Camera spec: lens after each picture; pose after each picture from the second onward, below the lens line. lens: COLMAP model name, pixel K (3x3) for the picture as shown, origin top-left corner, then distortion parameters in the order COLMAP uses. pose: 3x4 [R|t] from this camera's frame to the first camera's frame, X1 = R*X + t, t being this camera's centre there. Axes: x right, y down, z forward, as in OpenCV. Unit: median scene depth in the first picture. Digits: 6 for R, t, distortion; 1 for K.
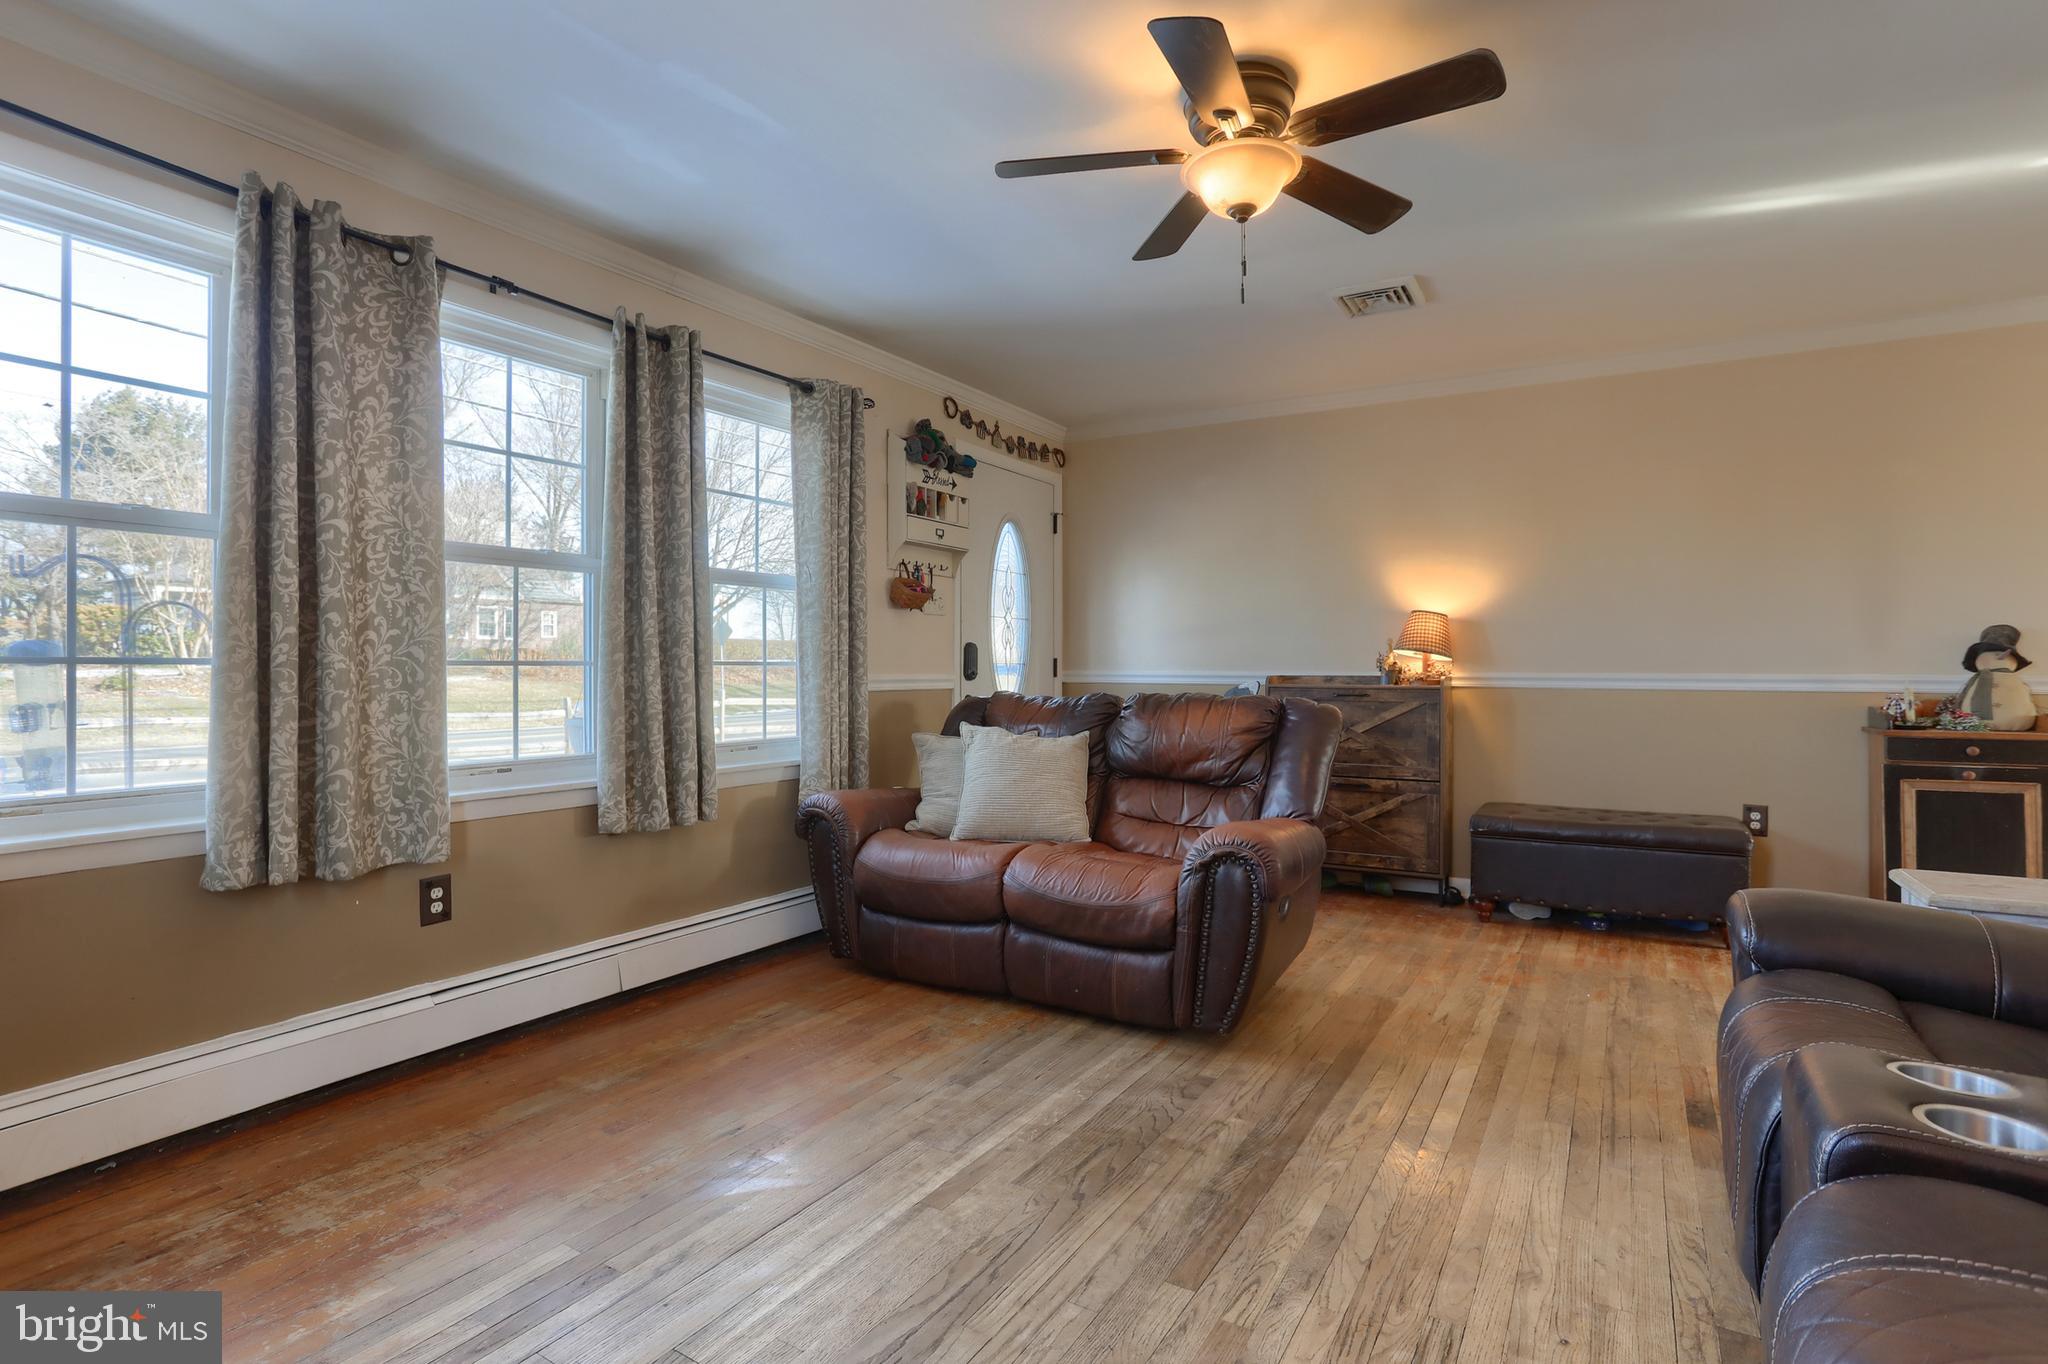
lens RADIAL K [[1007.9, 0, 1019.7], [0, 1007.9, 657.8], [0, 0, 1]] dist [-0.061782, 0.031898]
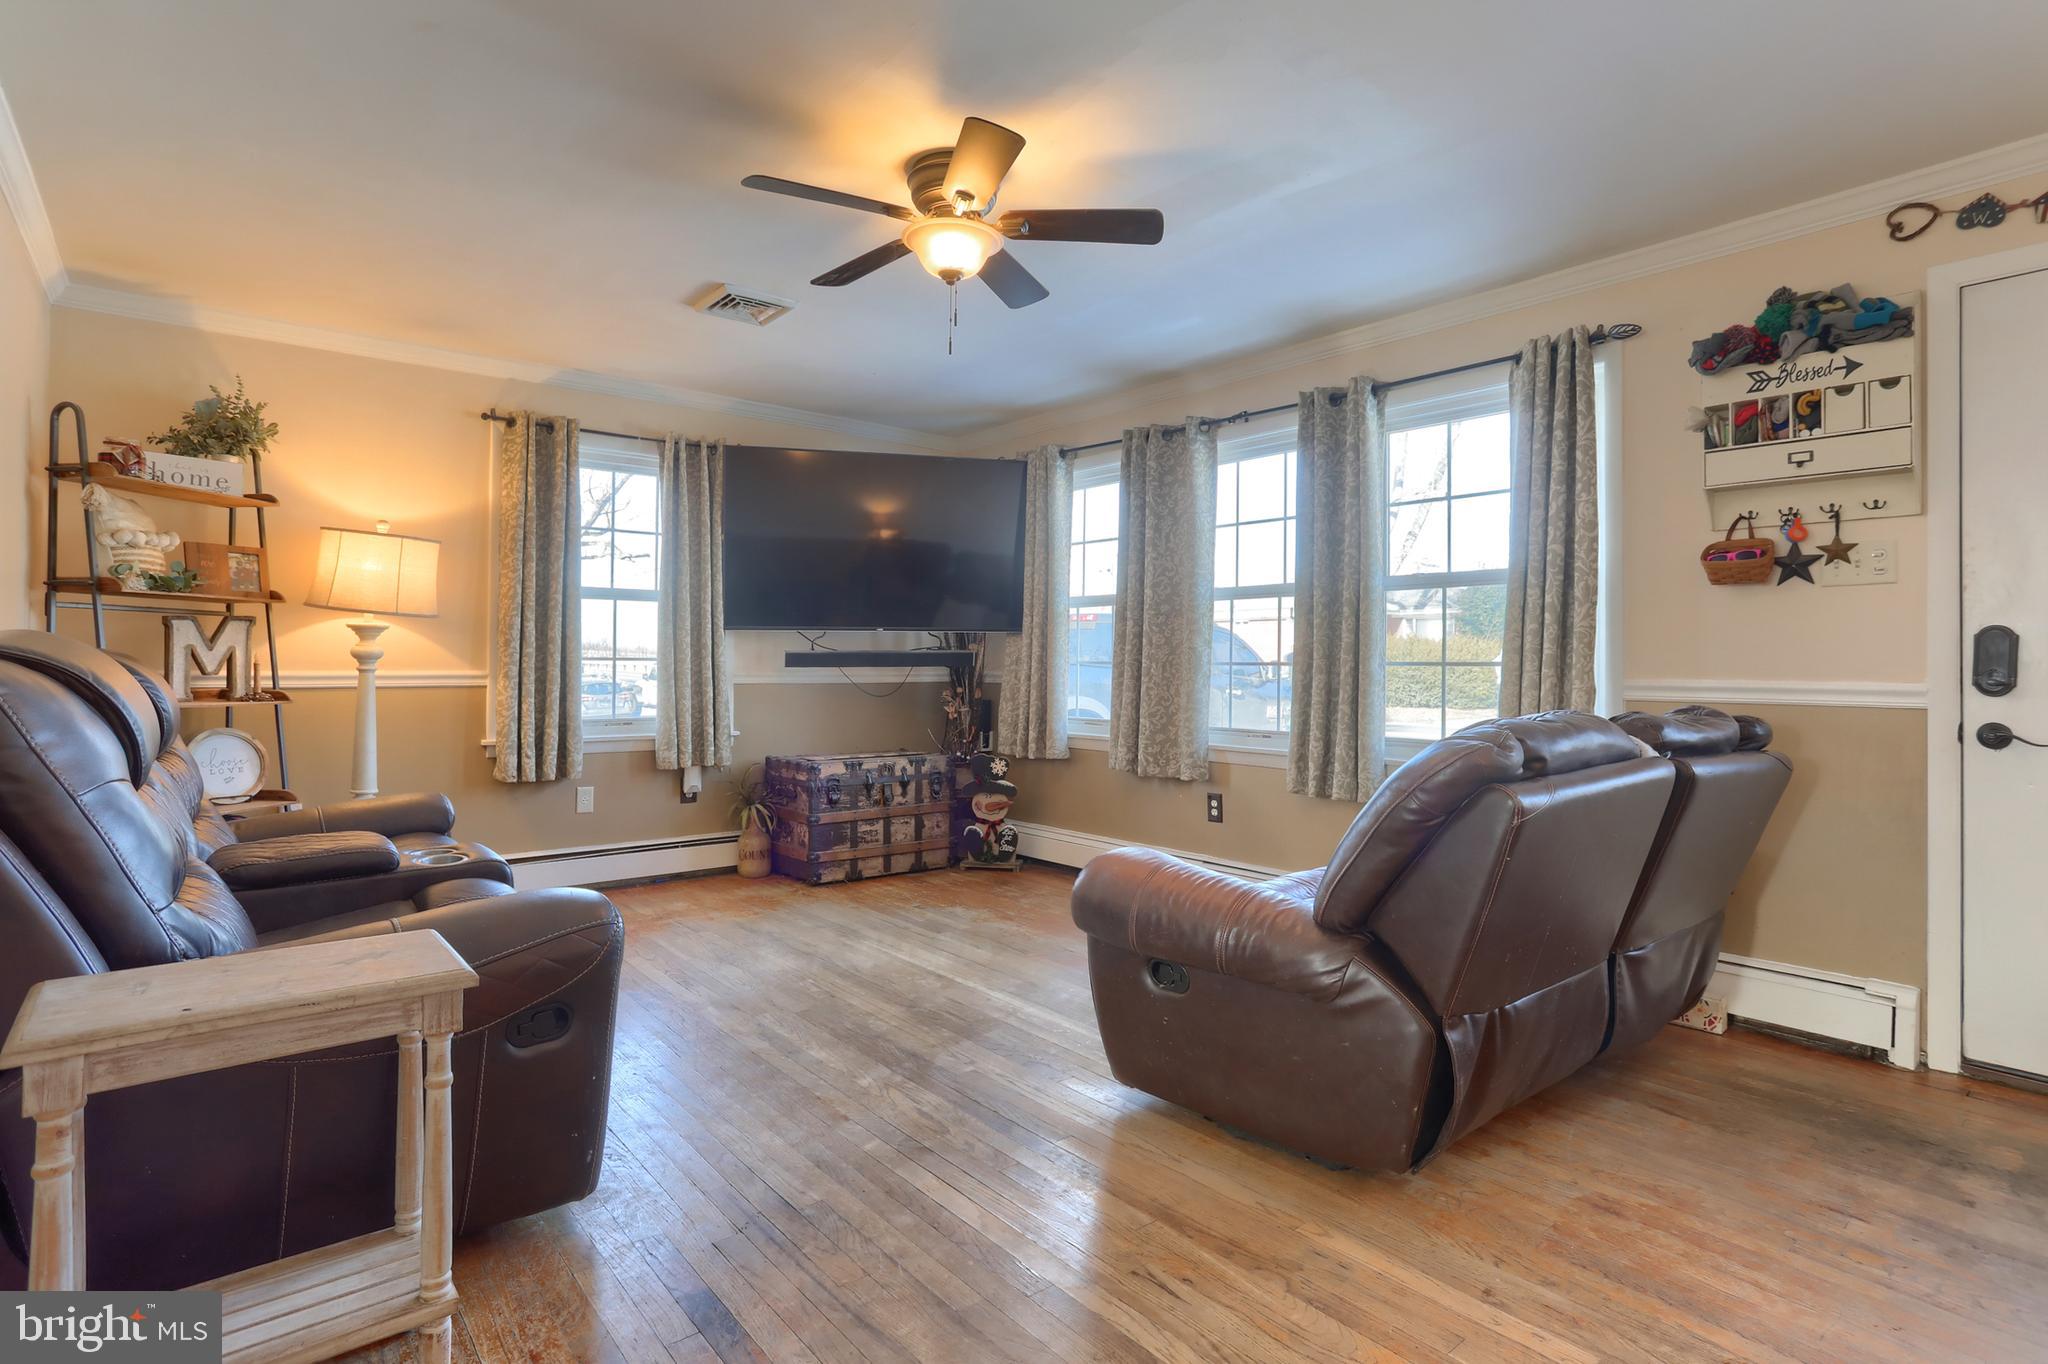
lens RADIAL K [[1007.9, 0, 1019.7], [0, 1007.9, 657.8], [0, 0, 1]] dist [-0.061782, 0.031898]
pose [[-0.317181, -0.005724, -0.948348, 1.112619], [0.004654, 0.999960, -0.007593, 0.006196], [0.948354, -0.006822, -0.317141, 1.233806]]
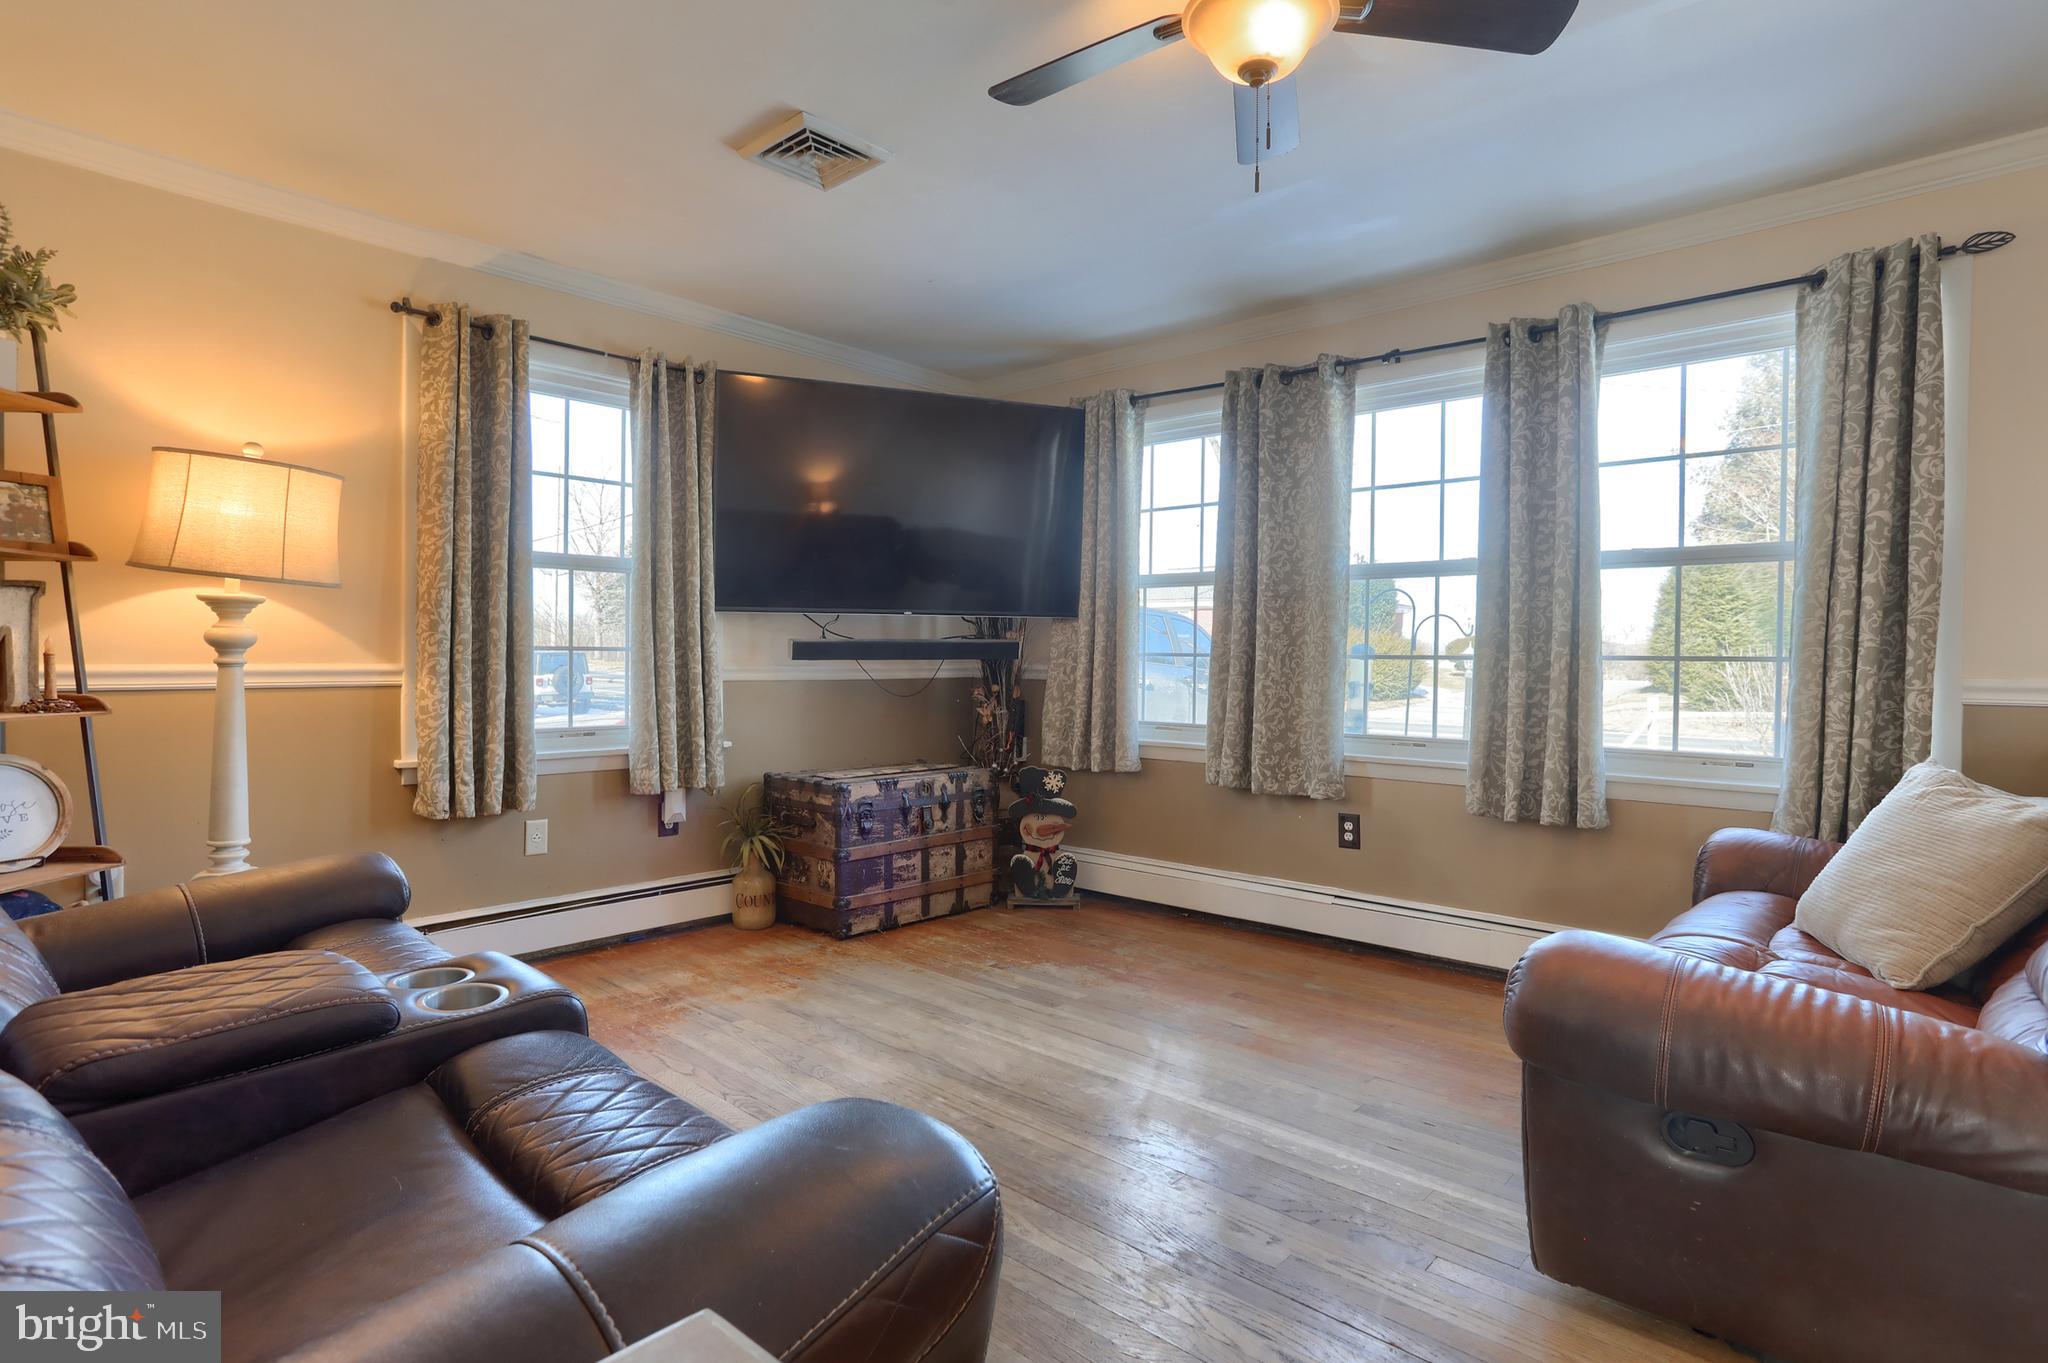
lens RADIAL K [[1024.4, 0, 1018.6], [0, 1024.4, 674.7], [0, 0, 1]] dist [-0.054057, 0.028710]
pose [[-0.183181, 0.017364, -0.982926, 0.877124], [0.001777, 0.999848, 0.017332, 0.003923], [0.983078, 0.001428, -0.183184, 0.814906]]
